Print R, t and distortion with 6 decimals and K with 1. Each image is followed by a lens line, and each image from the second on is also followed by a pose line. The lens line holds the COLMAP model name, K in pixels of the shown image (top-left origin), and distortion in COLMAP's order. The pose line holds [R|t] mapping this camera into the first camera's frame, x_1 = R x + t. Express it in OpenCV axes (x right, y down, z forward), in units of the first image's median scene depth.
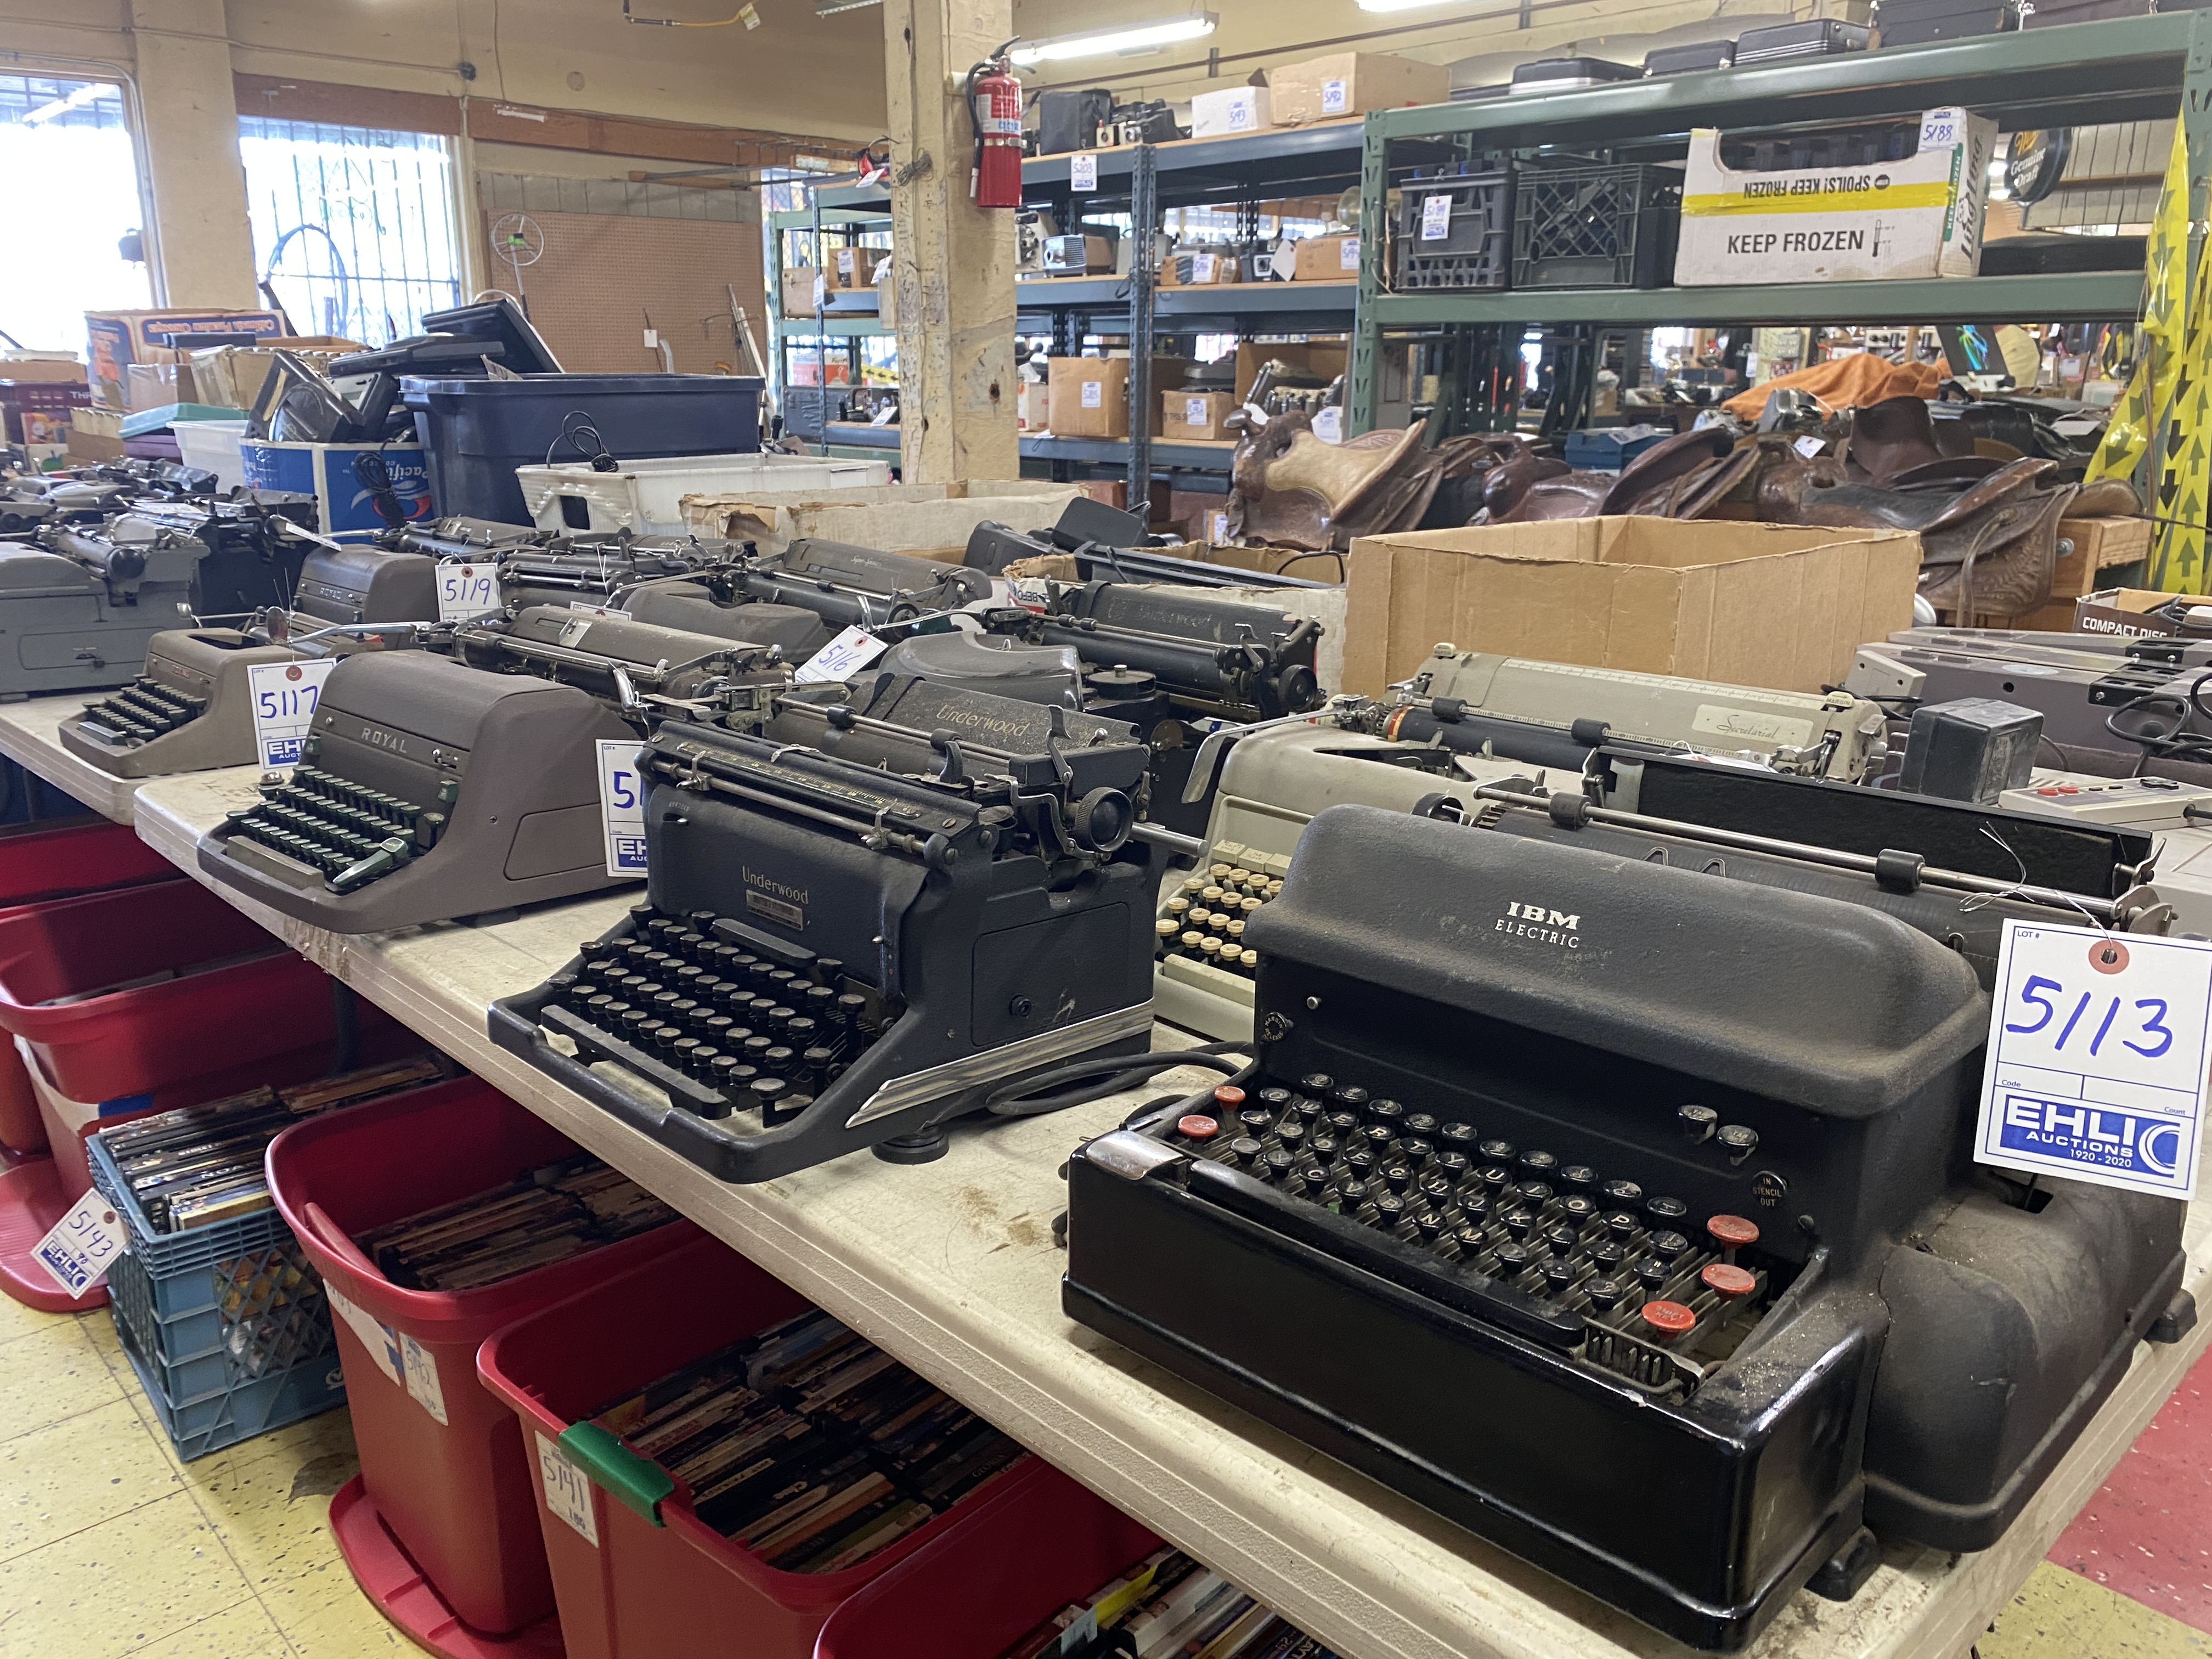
lens RADIAL K [[1680.3, 0, 1105.5], [0, 1680.3, 802.5], [0, 0, 1]] dist [-0.000680, 0.005569]
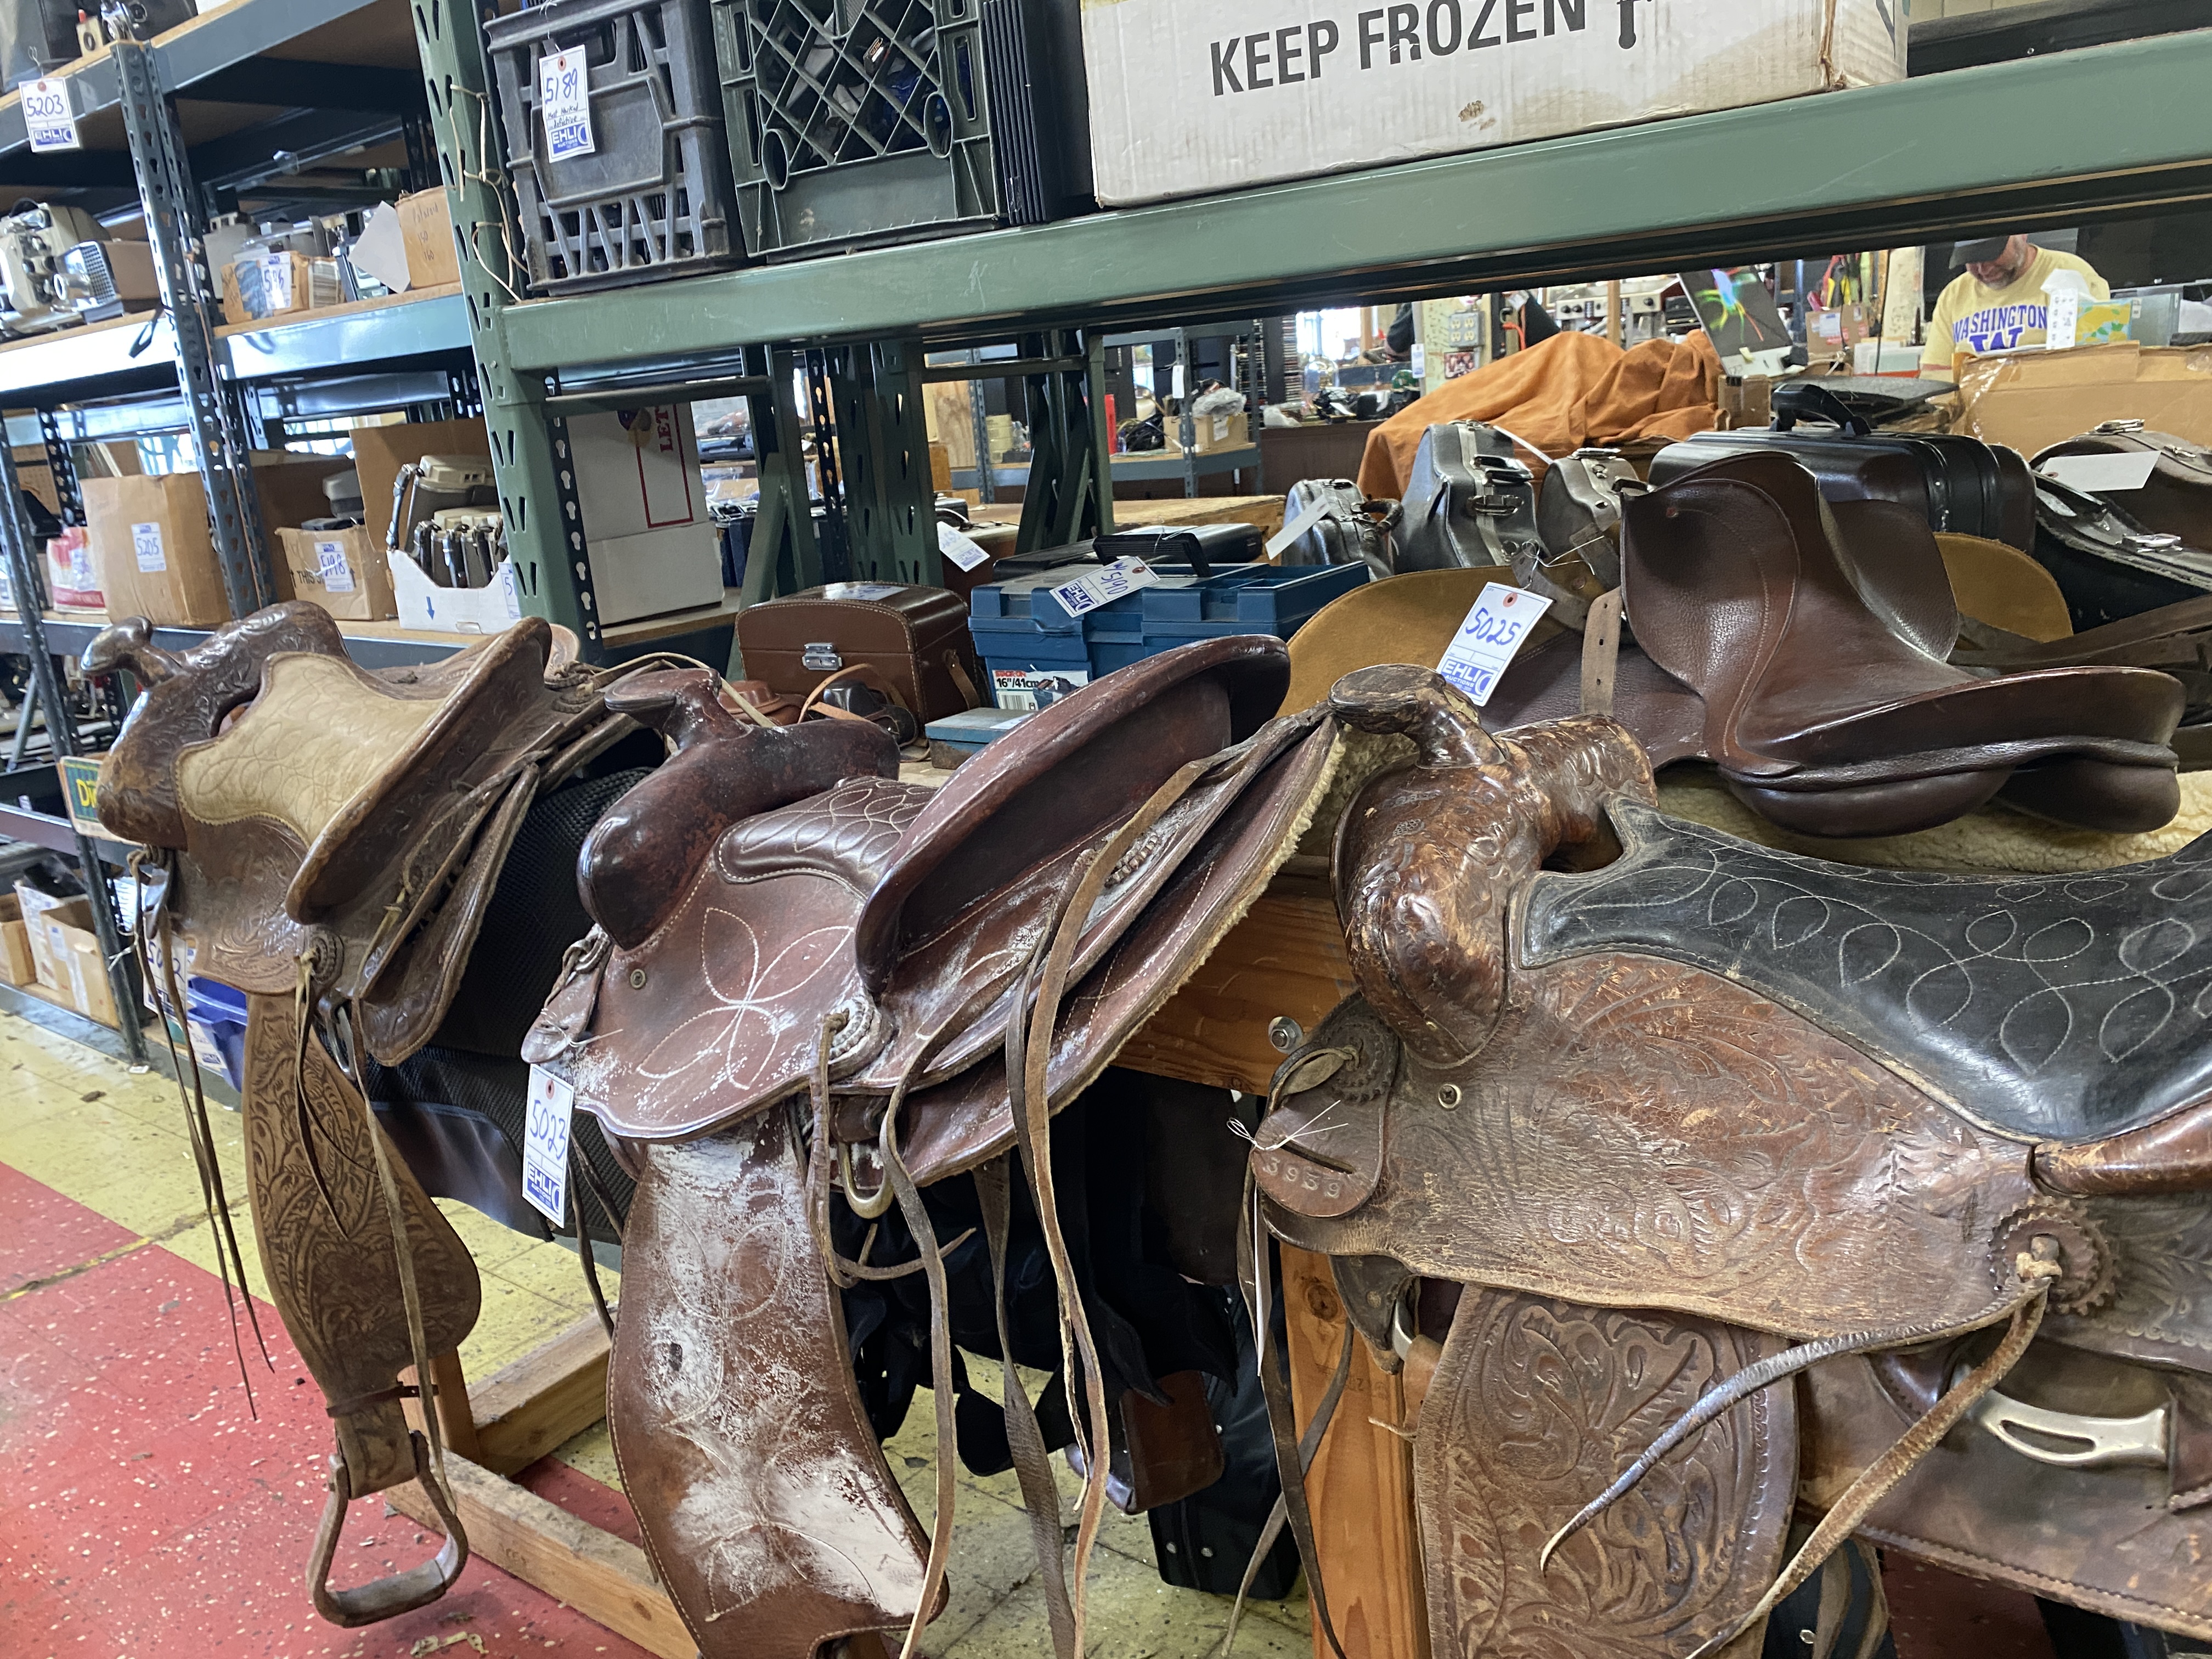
lens RADIAL K [[1706.1, 0, 1106.0], [0, 1706.1, 829.5], [0, 0, 1]] dist [0.003741, -0.004095]
pose [[0.982179, -0.130050, 0.135692, 0.243247], [0.130680, 0.991415, 0.004293, -0.156975], [-0.135085, 0.013516, 0.990742, 0.568600]]
